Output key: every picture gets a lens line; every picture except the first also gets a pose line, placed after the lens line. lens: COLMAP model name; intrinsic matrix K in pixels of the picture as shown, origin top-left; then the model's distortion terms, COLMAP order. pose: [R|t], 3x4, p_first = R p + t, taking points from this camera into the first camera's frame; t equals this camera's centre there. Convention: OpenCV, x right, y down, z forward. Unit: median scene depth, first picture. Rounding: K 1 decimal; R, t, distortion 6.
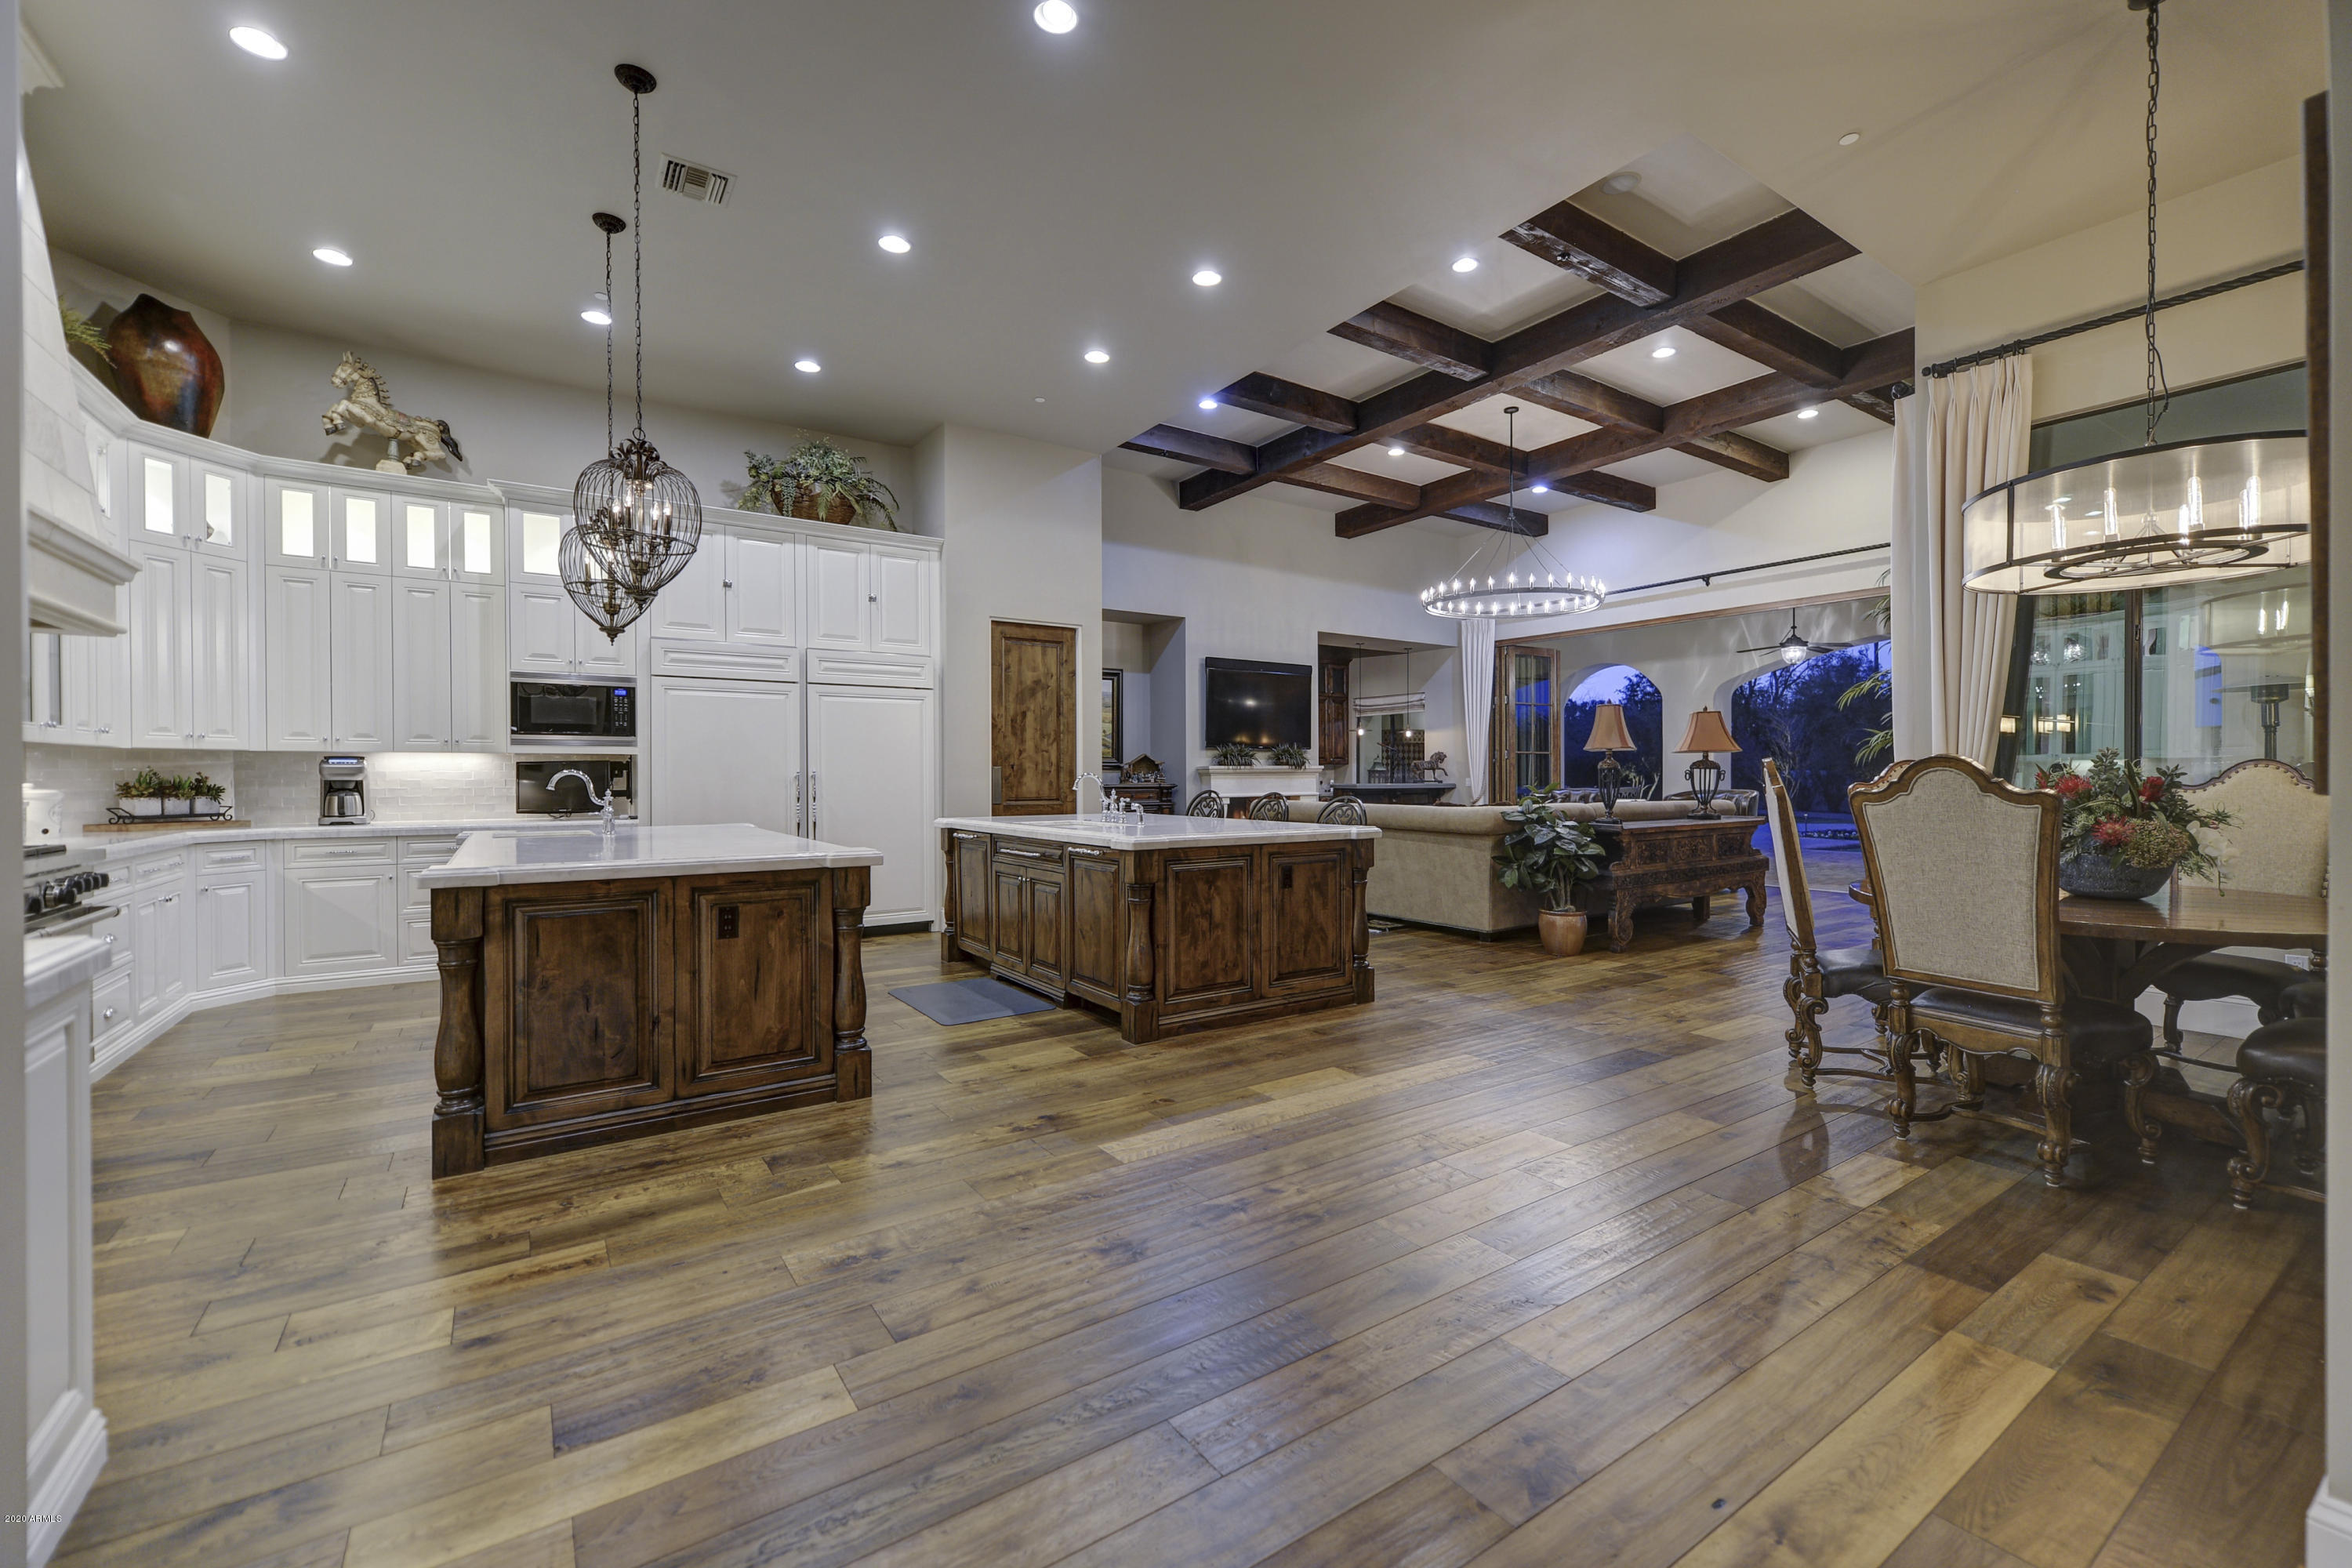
lens RADIAL K [[957.5, 0, 1191.5], [0, 957.5, 784.0], [0, 0, 1]] dist [0.014919, -0.003336]
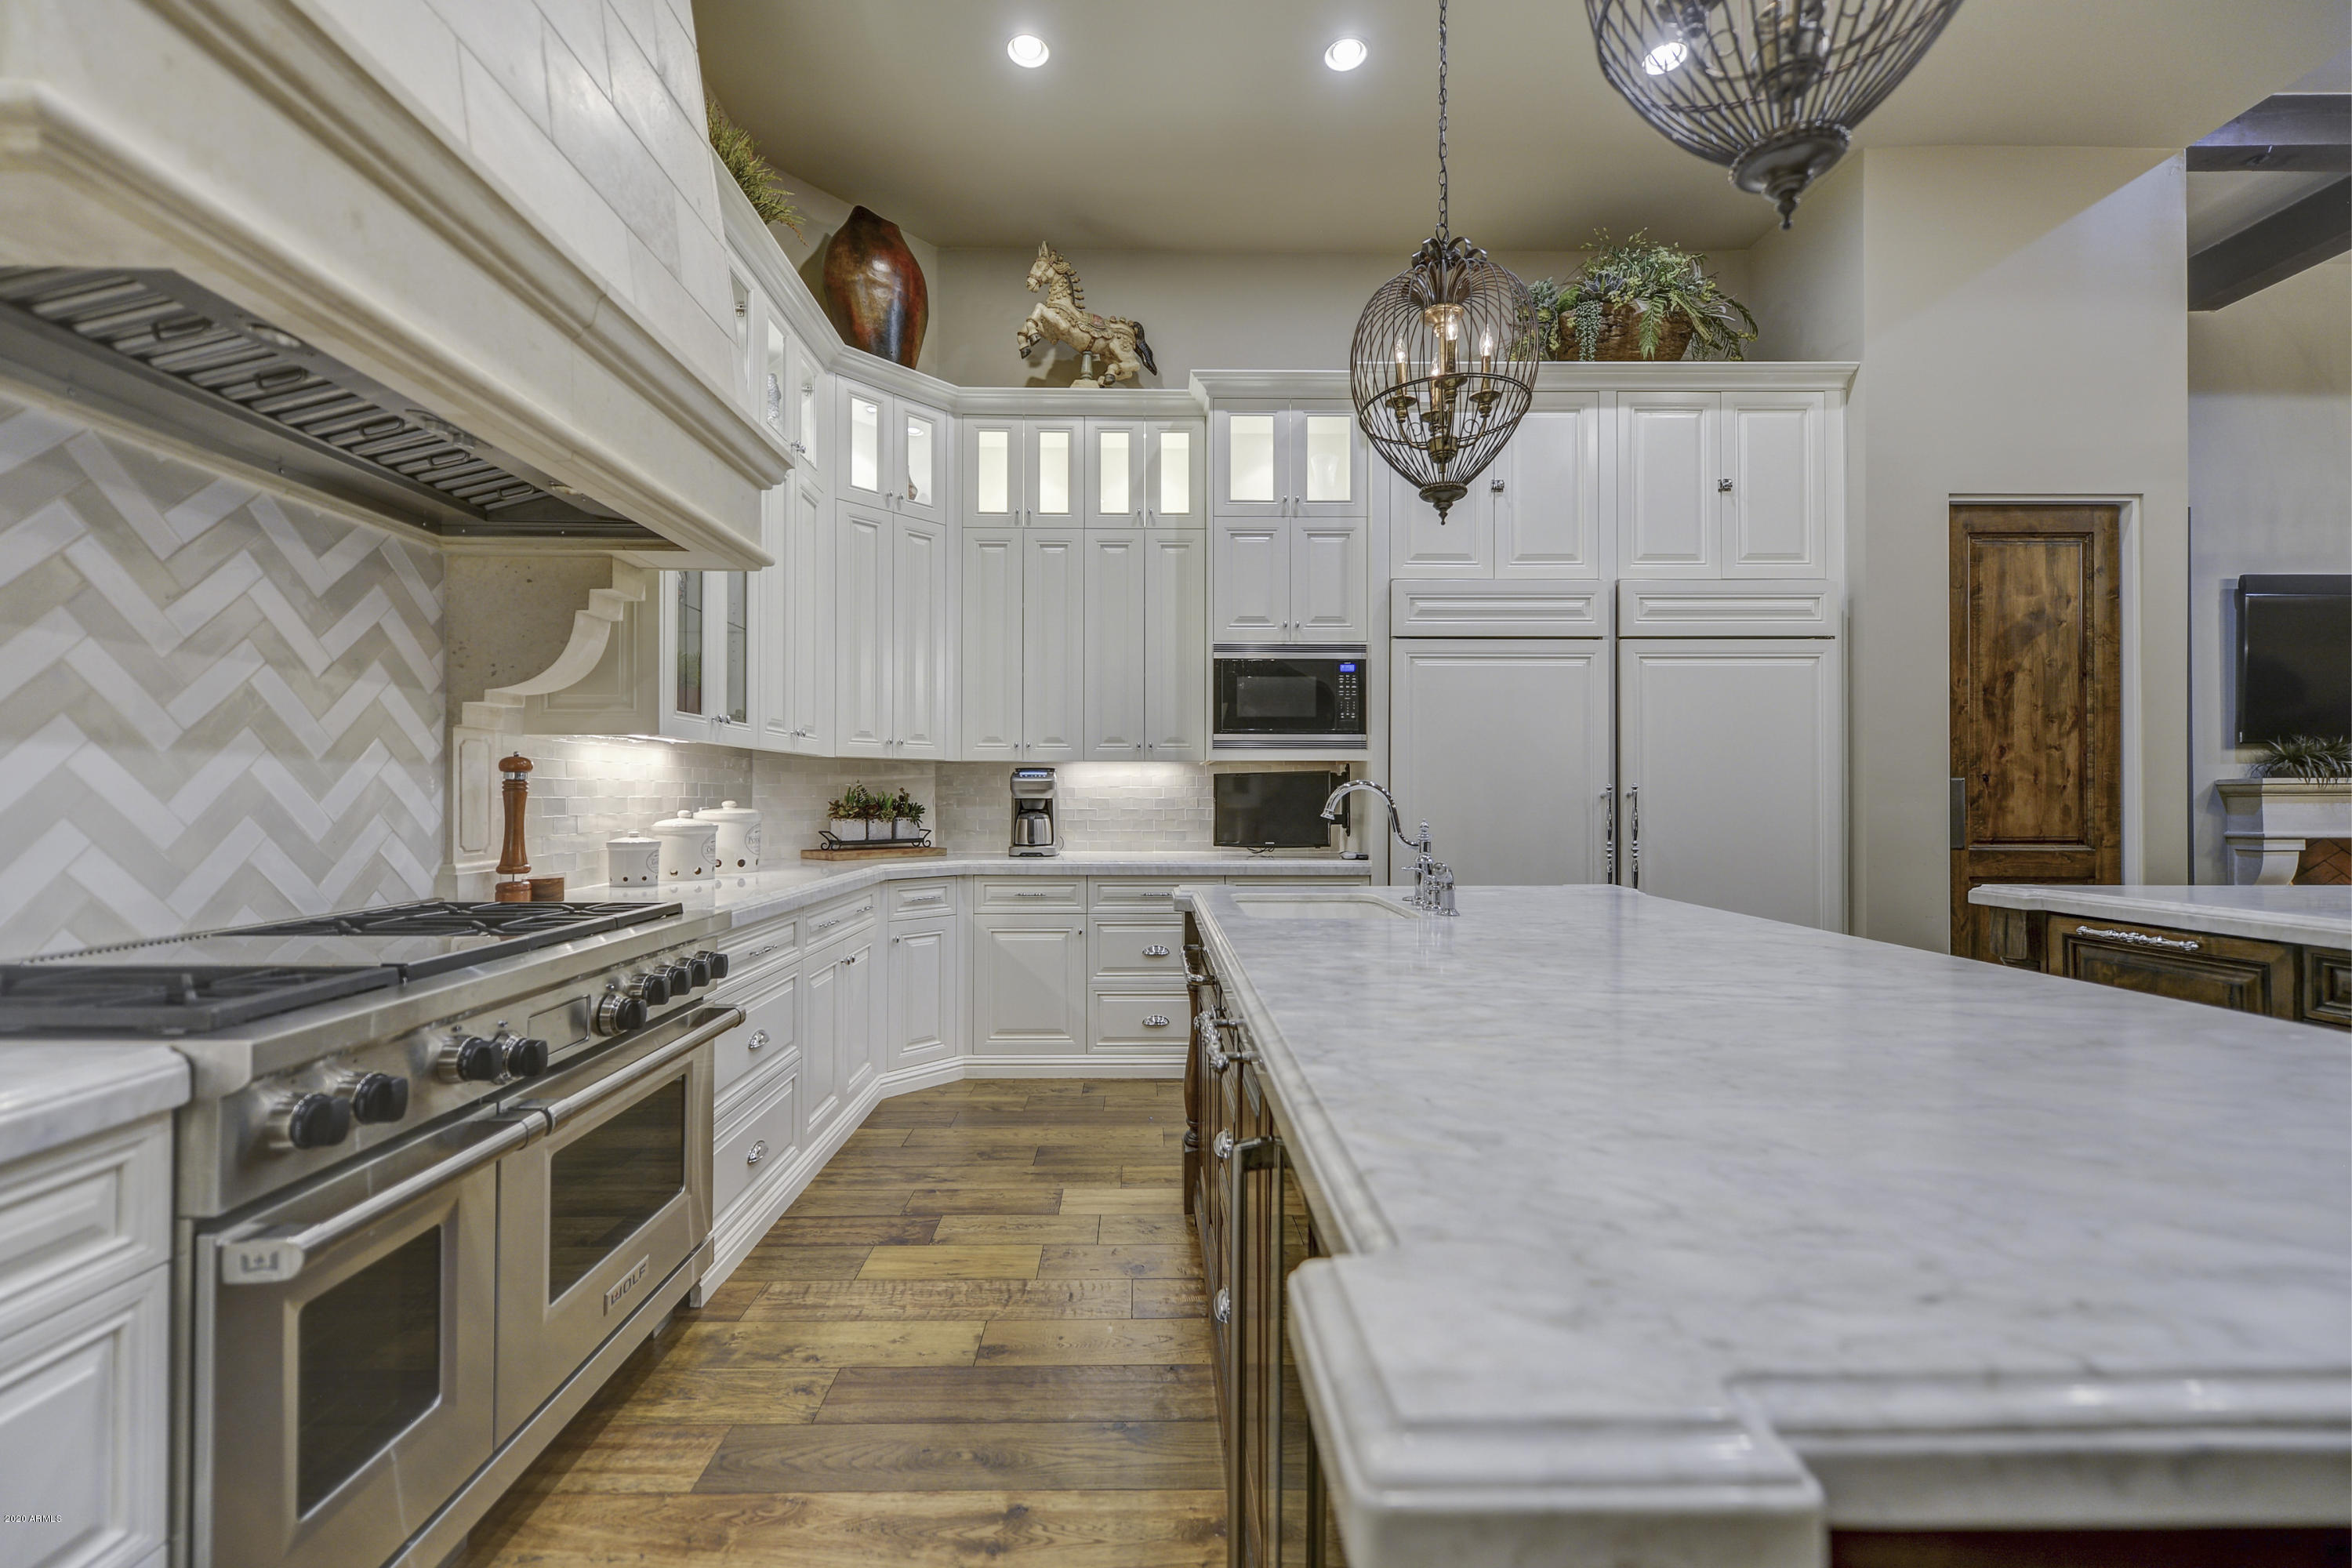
lens RADIAL K [[925.2, 0, 1165.7], [0, 925.2, 794.1], [0, 0, 1]] dist [0.008641, -0.000042]
pose [[0.833461, 0.001169, -0.552578, -0.301237], [-0.007436, 0.999931, -0.009101, -0.001174], [0.552529, 0.011695, 0.833412, 0.349746]]
